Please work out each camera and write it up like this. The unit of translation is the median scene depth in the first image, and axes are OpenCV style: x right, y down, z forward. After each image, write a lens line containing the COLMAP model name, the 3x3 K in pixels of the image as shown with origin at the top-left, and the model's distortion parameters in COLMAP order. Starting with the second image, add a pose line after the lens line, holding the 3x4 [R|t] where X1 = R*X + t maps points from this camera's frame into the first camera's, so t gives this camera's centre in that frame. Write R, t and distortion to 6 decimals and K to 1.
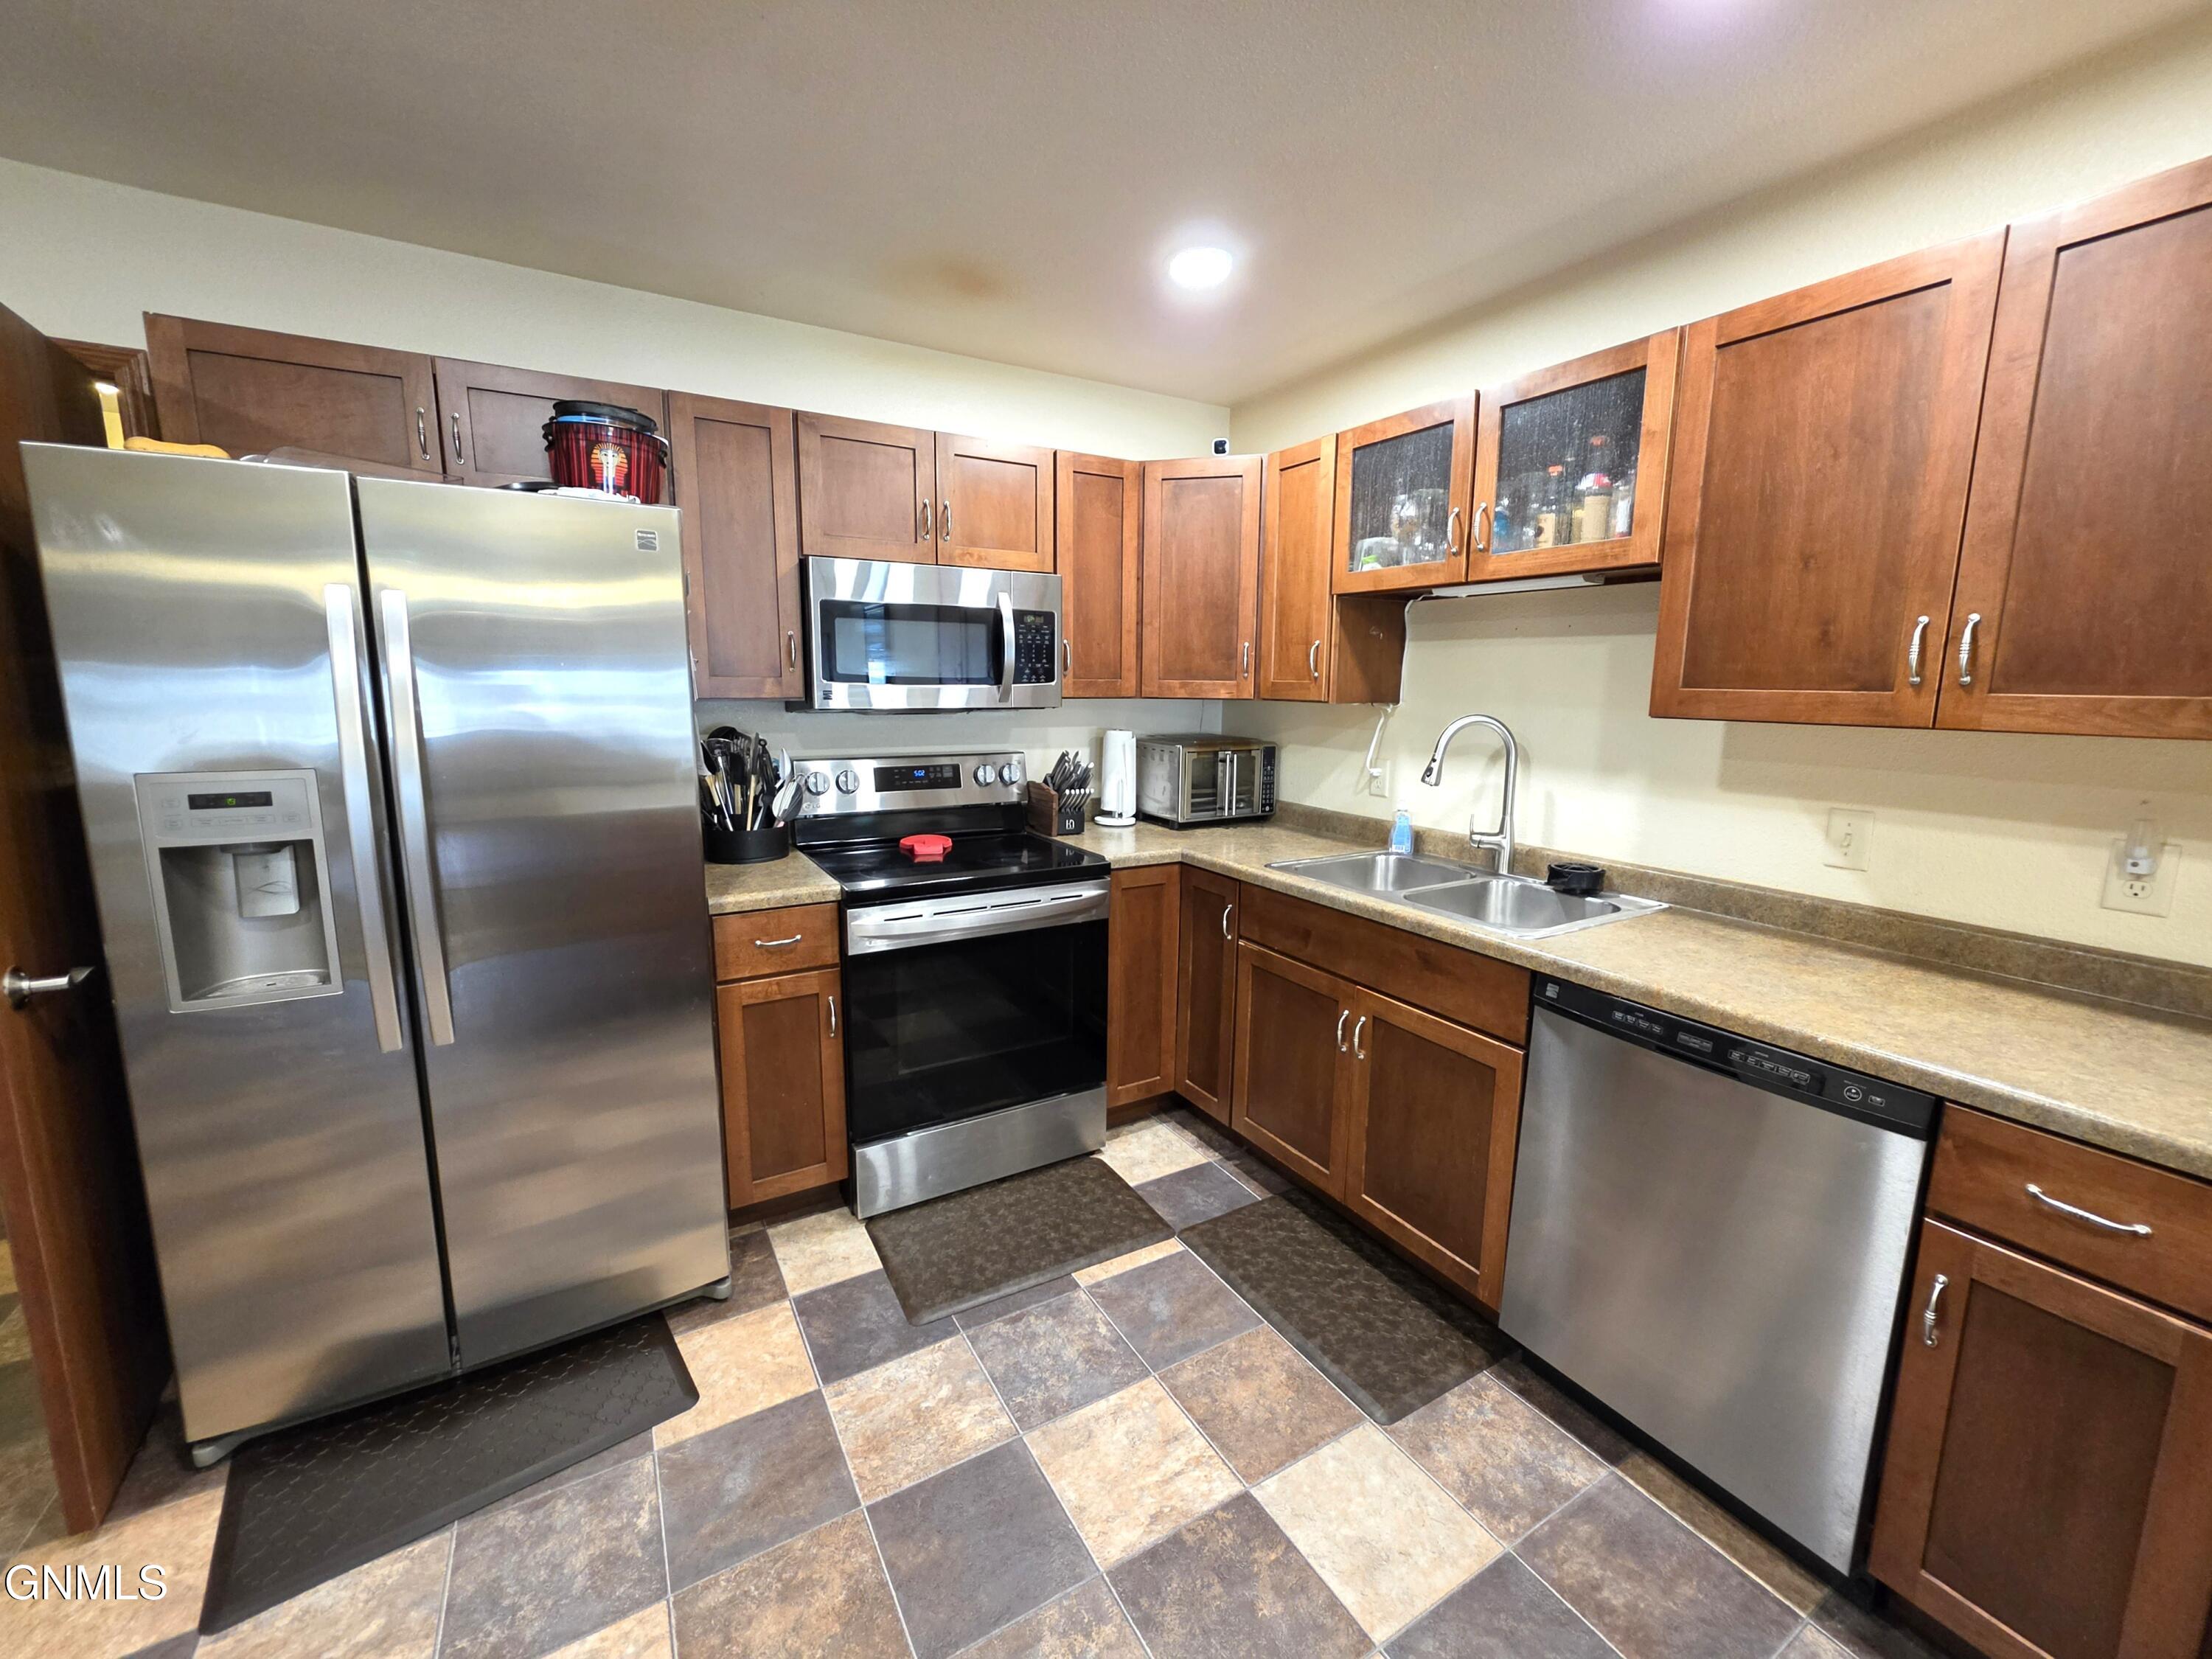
lens RADIAL K [[885.0, 0, 1108.0], [0, 885.0, 820.2], [0, 0, 1]] dist [-0.003736, 0.001332]
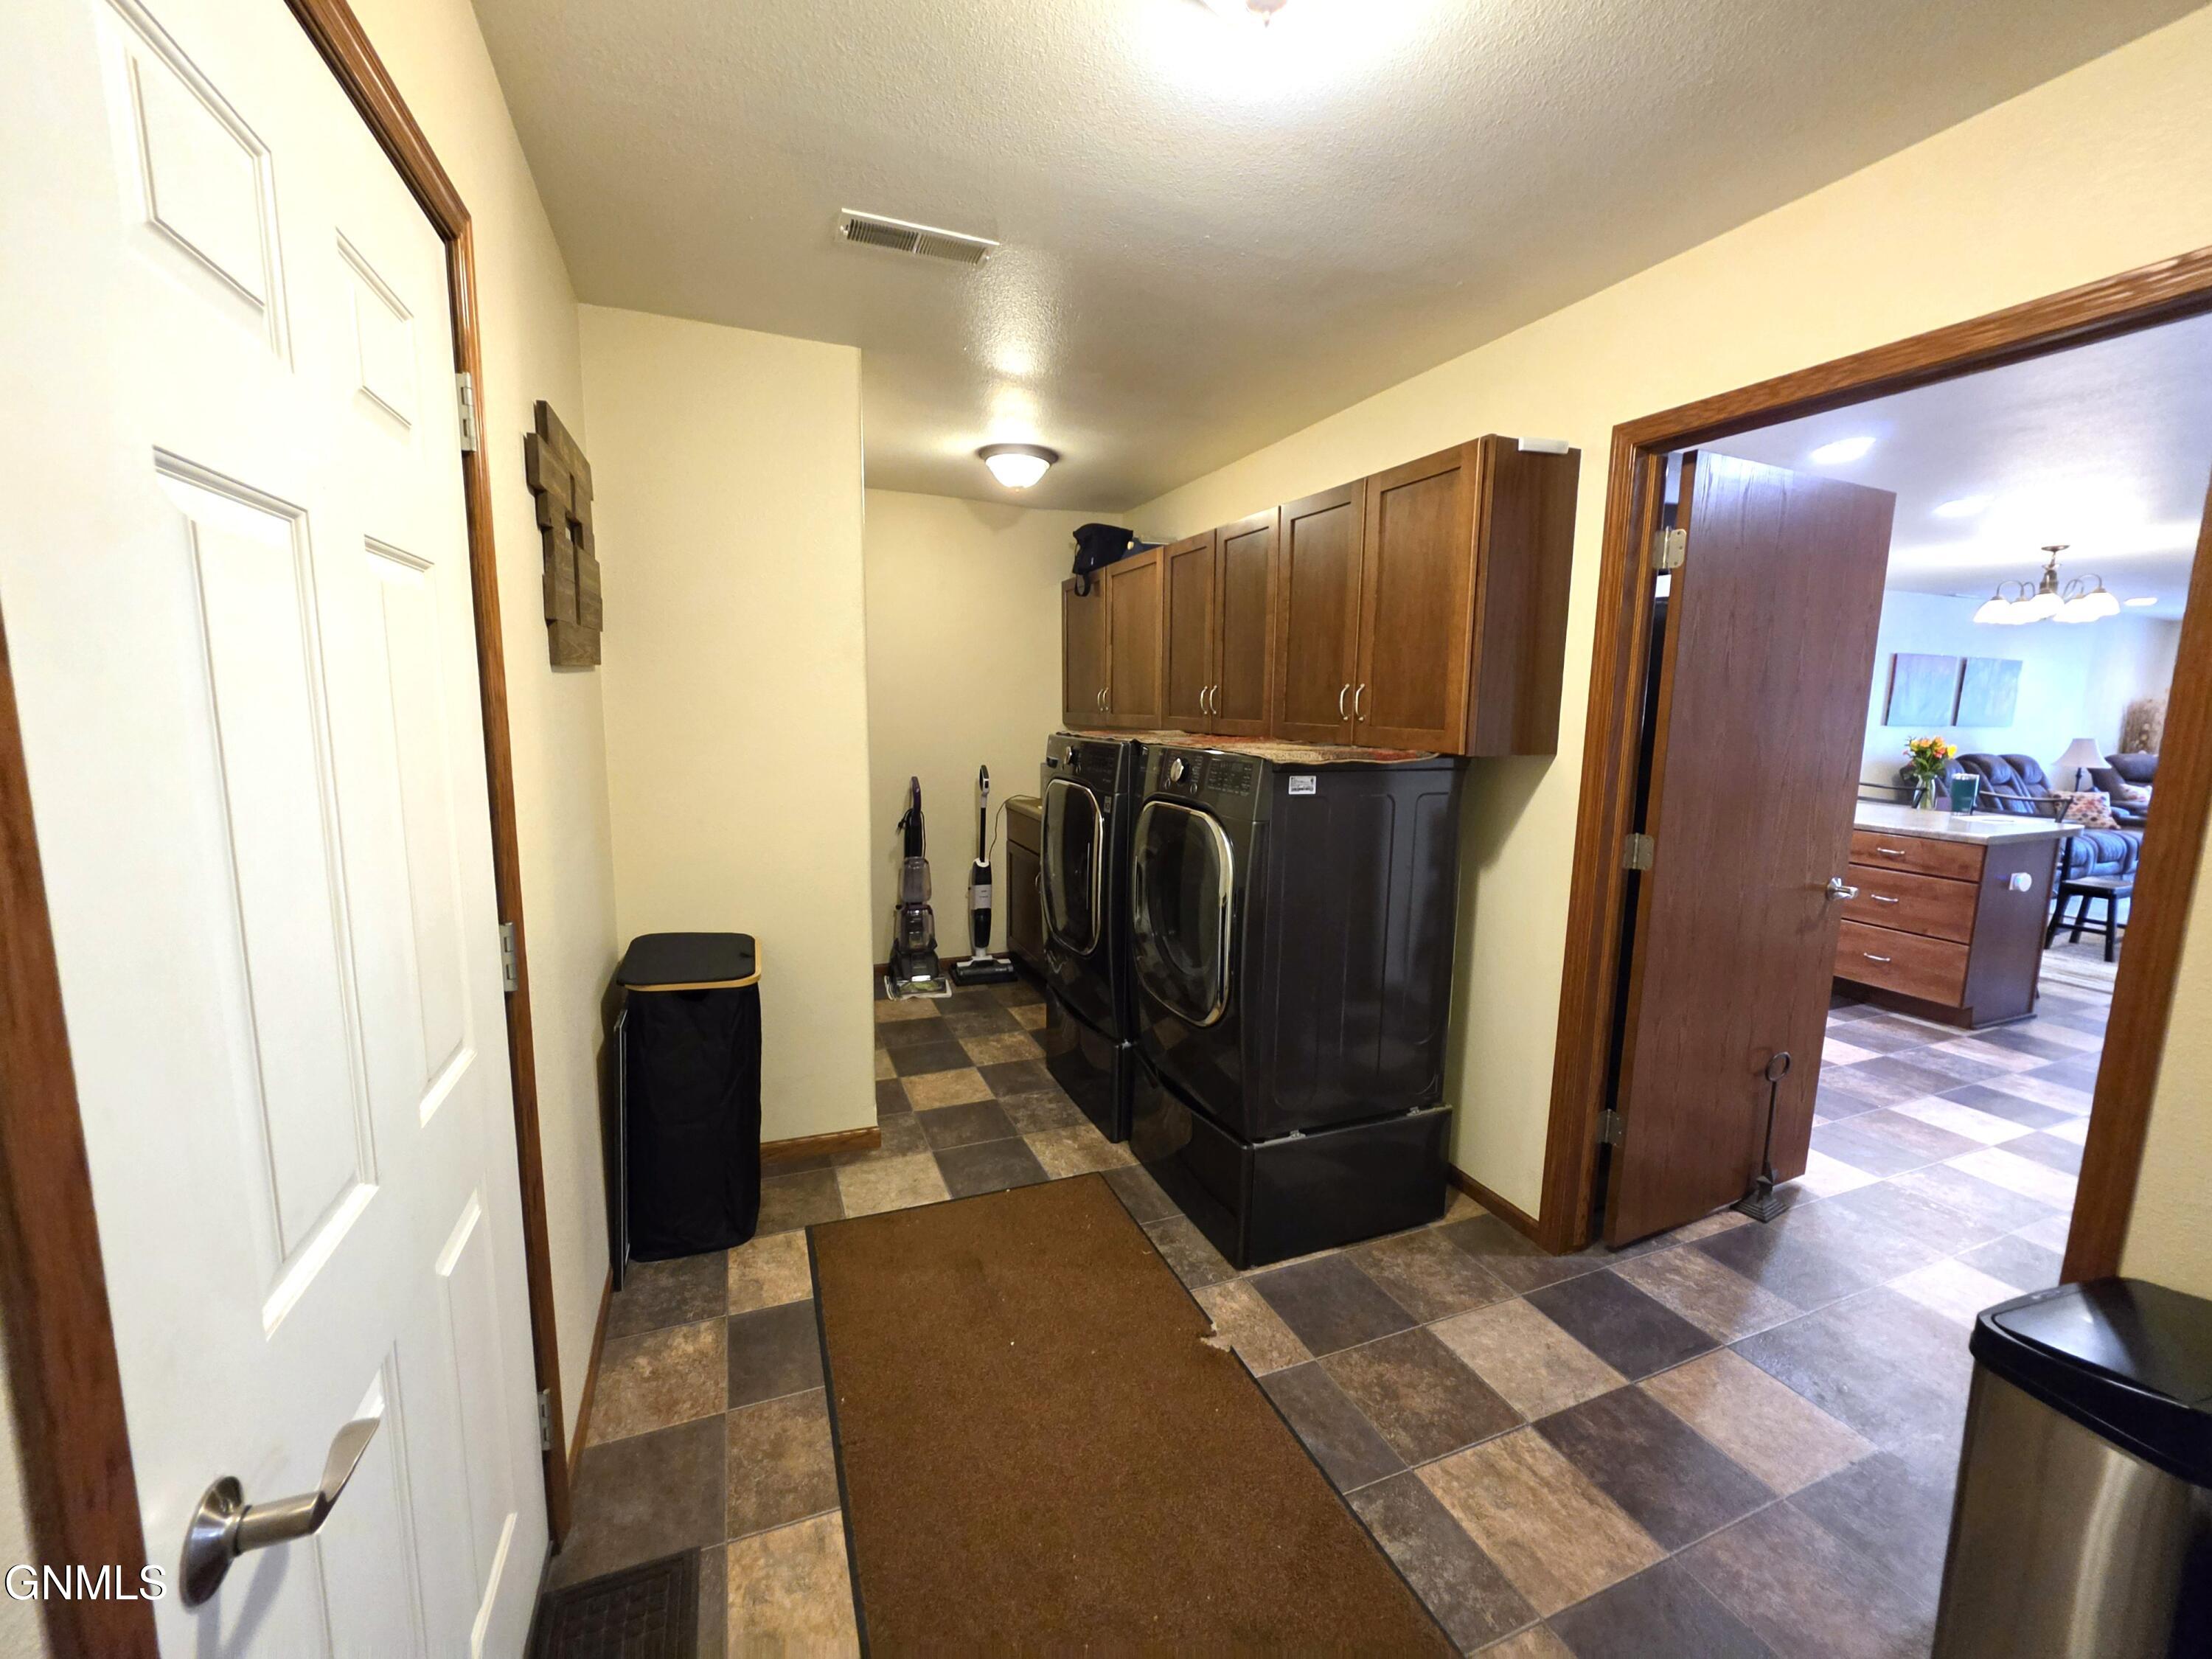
lens RADIAL K [[885.0, 0, 1097.3], [0, 885.0, 825.2], [0, 0, 1]] dist [-0.003736, 0.001332]
pose [[0.152913, -0.152185, 0.976451, -2.353217], [0.140871, 0.981338, 0.130887, -0.313776], [-0.978148, 0.117539, 0.171498, 1.610032]]
